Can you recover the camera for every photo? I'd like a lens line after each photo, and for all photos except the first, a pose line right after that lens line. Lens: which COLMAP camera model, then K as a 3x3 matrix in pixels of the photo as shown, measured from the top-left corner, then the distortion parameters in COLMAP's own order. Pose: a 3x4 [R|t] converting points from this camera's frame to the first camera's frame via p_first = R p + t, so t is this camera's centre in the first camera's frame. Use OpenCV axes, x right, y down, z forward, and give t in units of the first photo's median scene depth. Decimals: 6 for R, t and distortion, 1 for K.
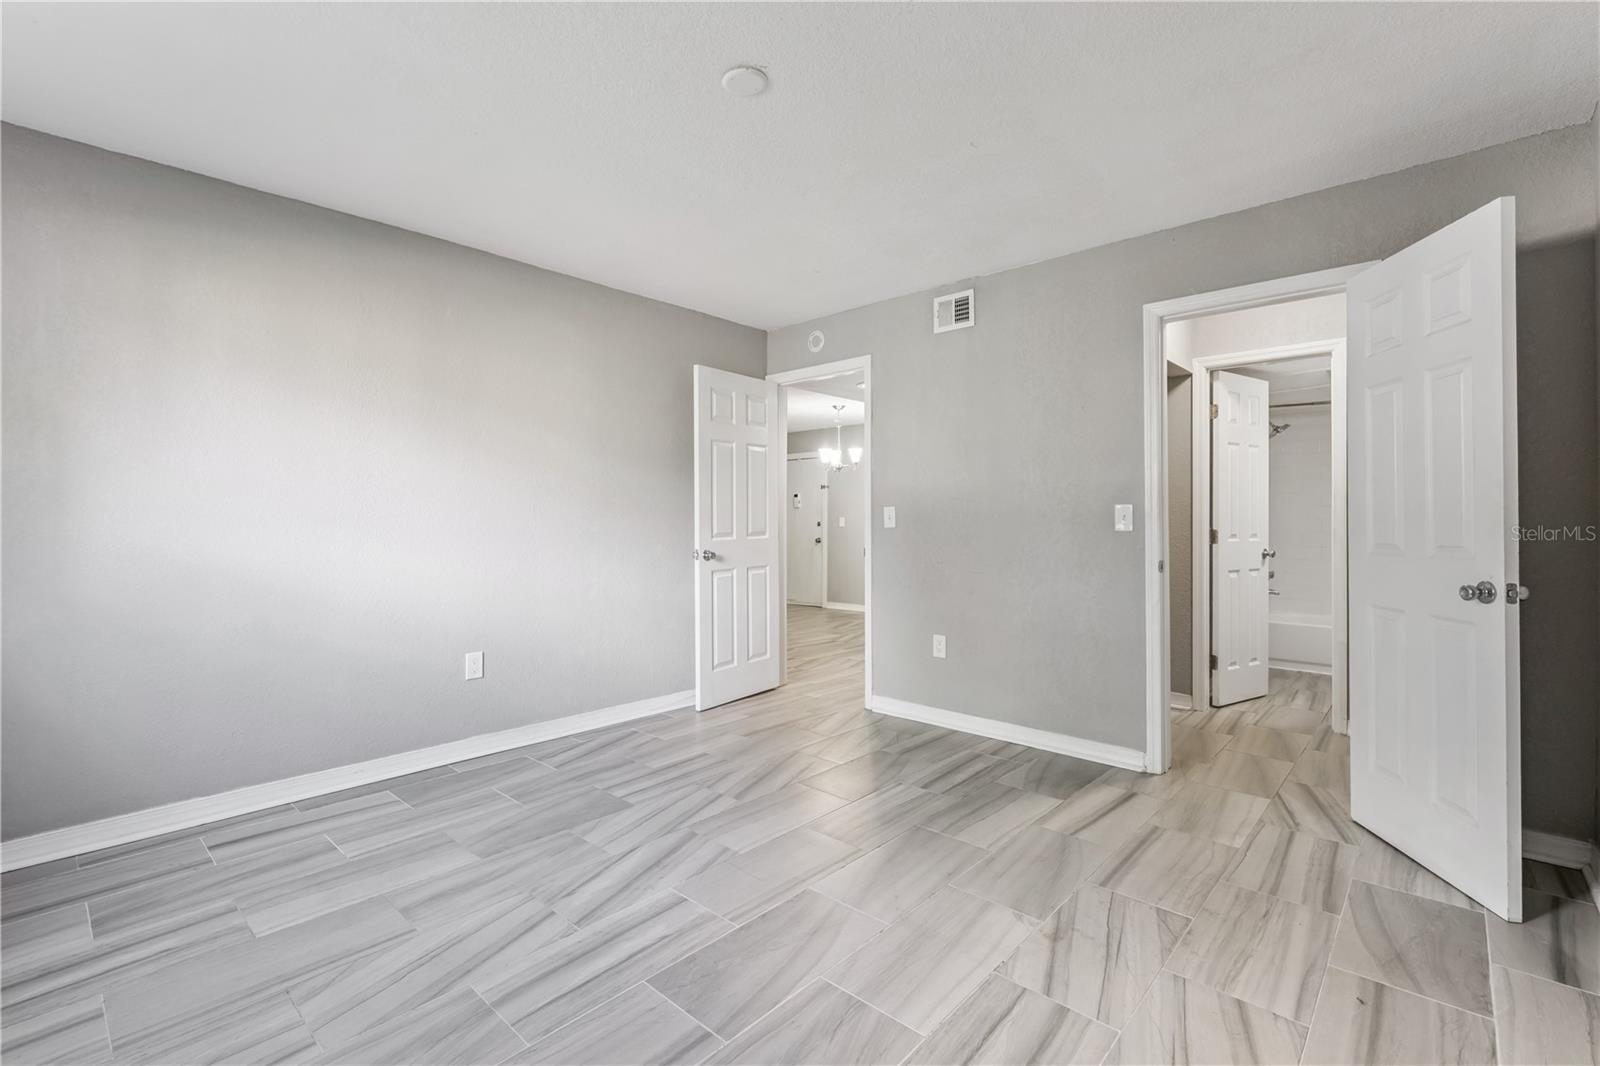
lens RADIAL K [[711.0, 0, 795.5], [0, 711.0, 511.2], [0, 0, 1]] dist [-0.002955, 0.000206]
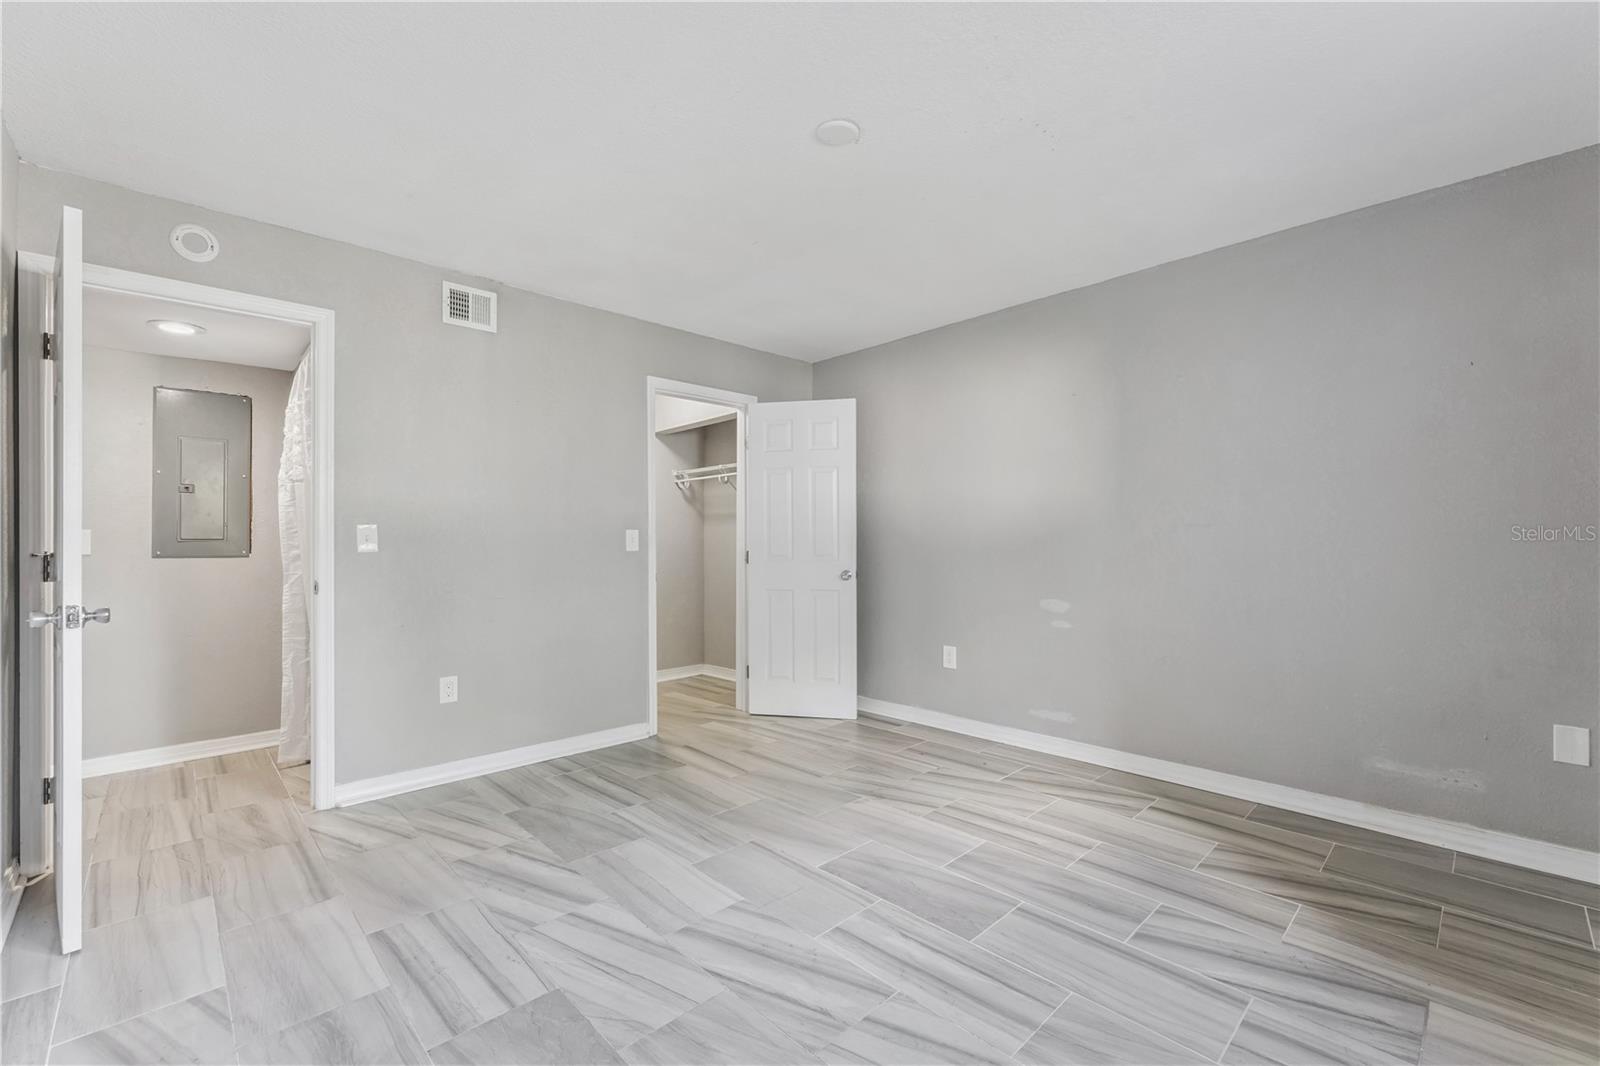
lens RADIAL K [[668.7, 0, 798.2], [0, 668.7, 533.3], [0, 0, 1]] dist [0.004527, -0.000947]
pose [[0.066689, 0.013057, 0.997688, -0.893045], [-0.013489, 0.999835, -0.012183, 0.008727], [-0.997683, -0.012645, 0.066854, 0.814572]]
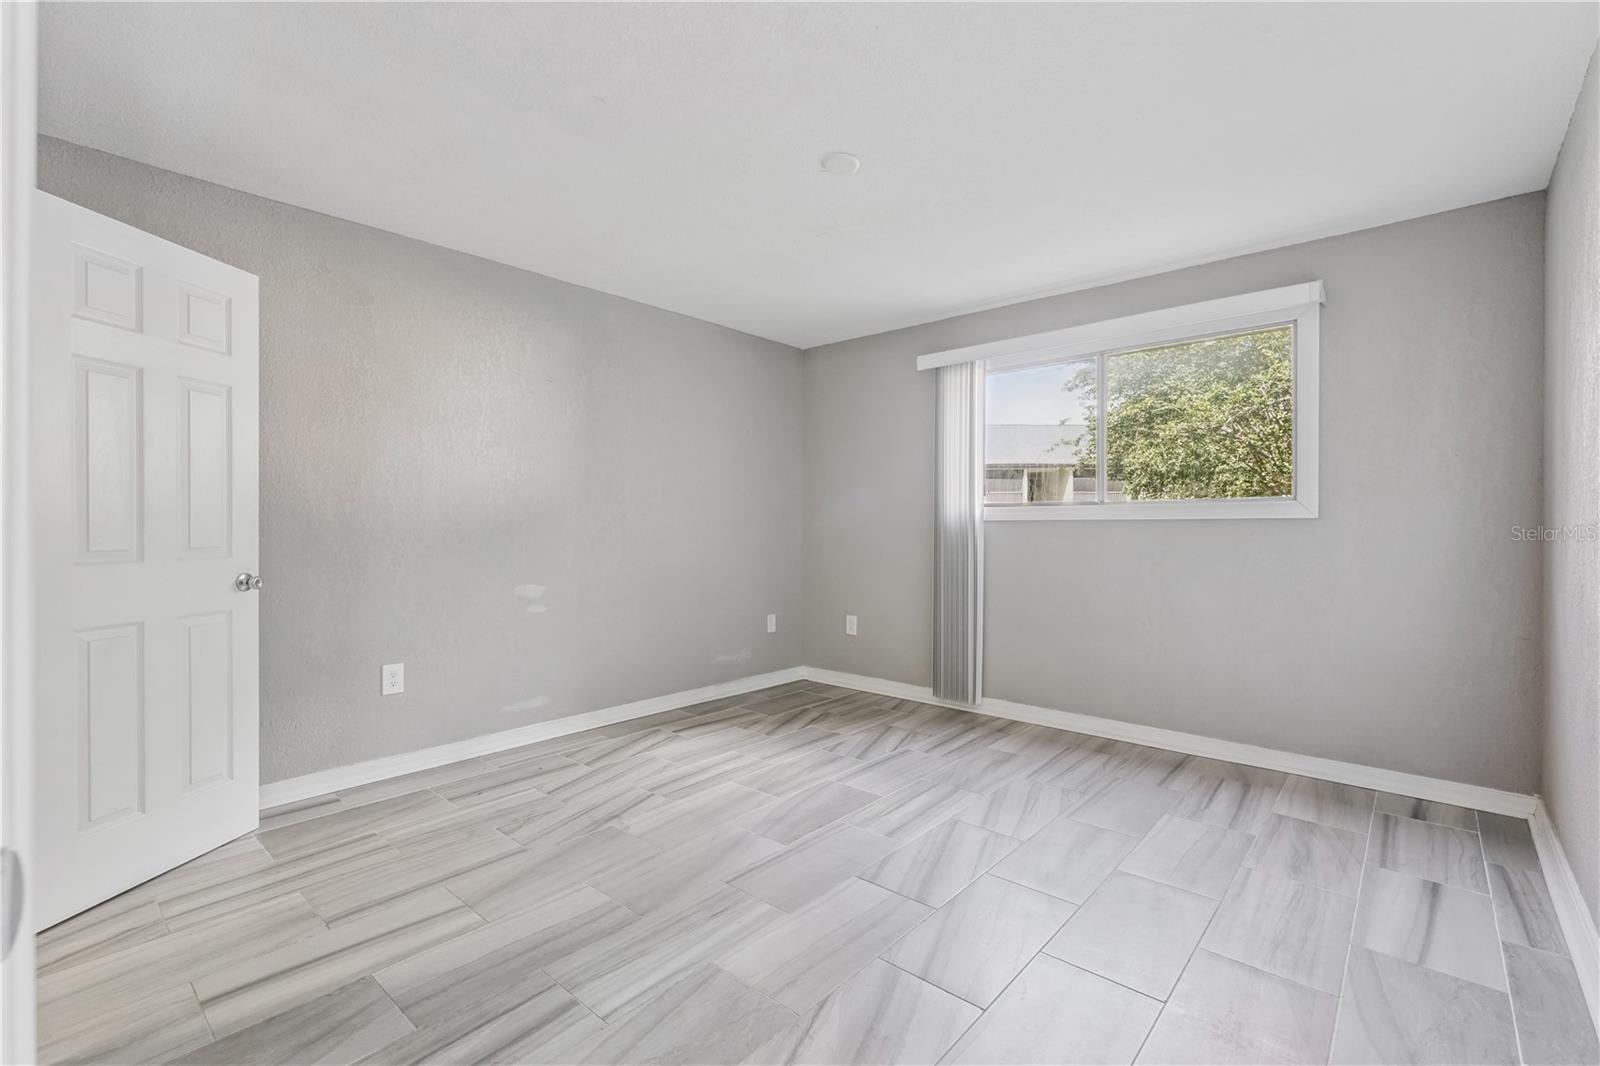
lens RADIAL K [[711.0, 0, 791.9], [0, 711.0, 536.3], [0, 0, 1]] dist [-0.002955, 0.000206]
pose [[-0.999956, -0.001855, -0.009181, 0.016691], [-0.001825, 0.999993, -0.003353, 0.028149], [0.009187, -0.003336, -0.999952, 1.817030]]
